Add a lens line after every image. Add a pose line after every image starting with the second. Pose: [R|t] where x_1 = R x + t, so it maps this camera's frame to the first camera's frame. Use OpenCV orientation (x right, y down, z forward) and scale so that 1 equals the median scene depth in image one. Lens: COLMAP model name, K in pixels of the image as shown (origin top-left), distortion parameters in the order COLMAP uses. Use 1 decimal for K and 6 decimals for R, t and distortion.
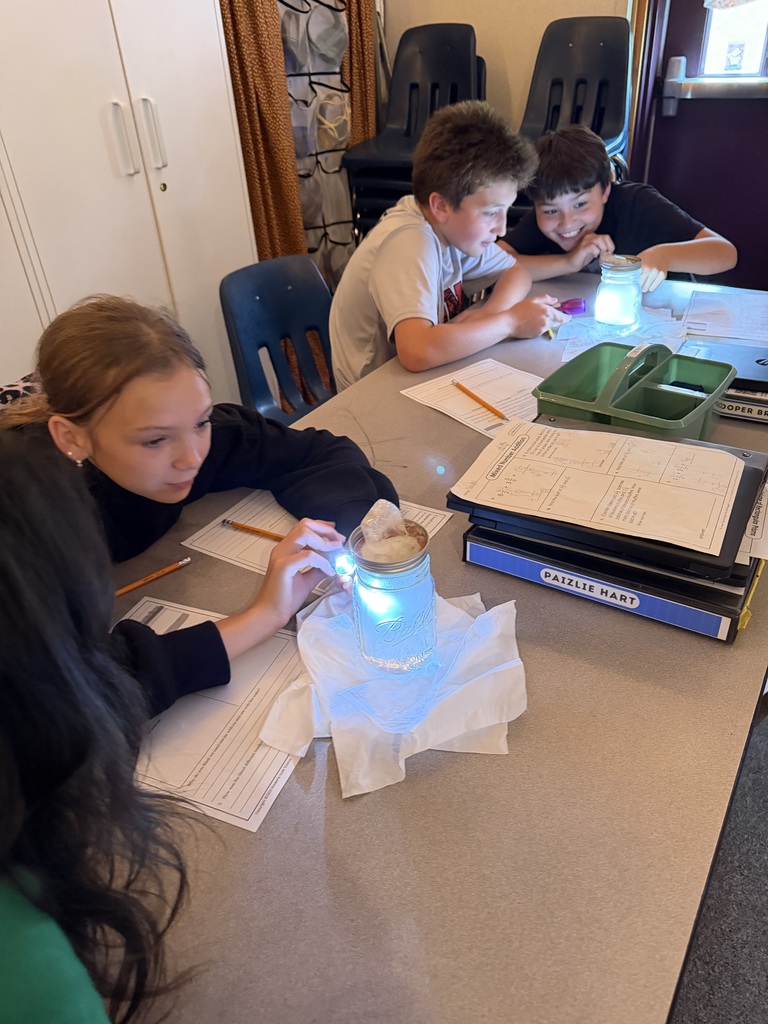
lens RADIAL K [[736.5, 0, 381.3], [0, 736.5, 509.6], [0, 0, 1]] dist [-0.066149, 0.033164]
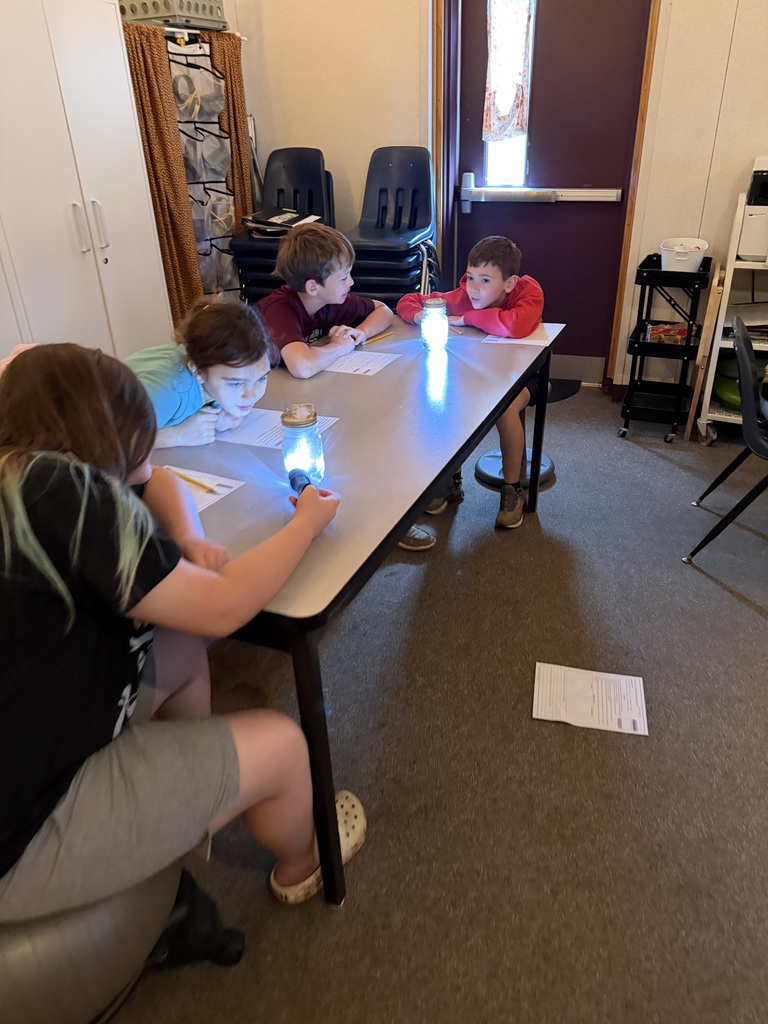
lens RADIAL K [[736.5, 0, 387.6], [0, 736.5, 517.4], [0, 0, 1]] dist [-0.066149, 0.033164]
pose [[0.984368, -0.052366, 0.168157, -0.019865], [0.067438, 0.994078, -0.085206, 0.167147], [-0.162699, 0.095214, 0.982071, -0.343294]]
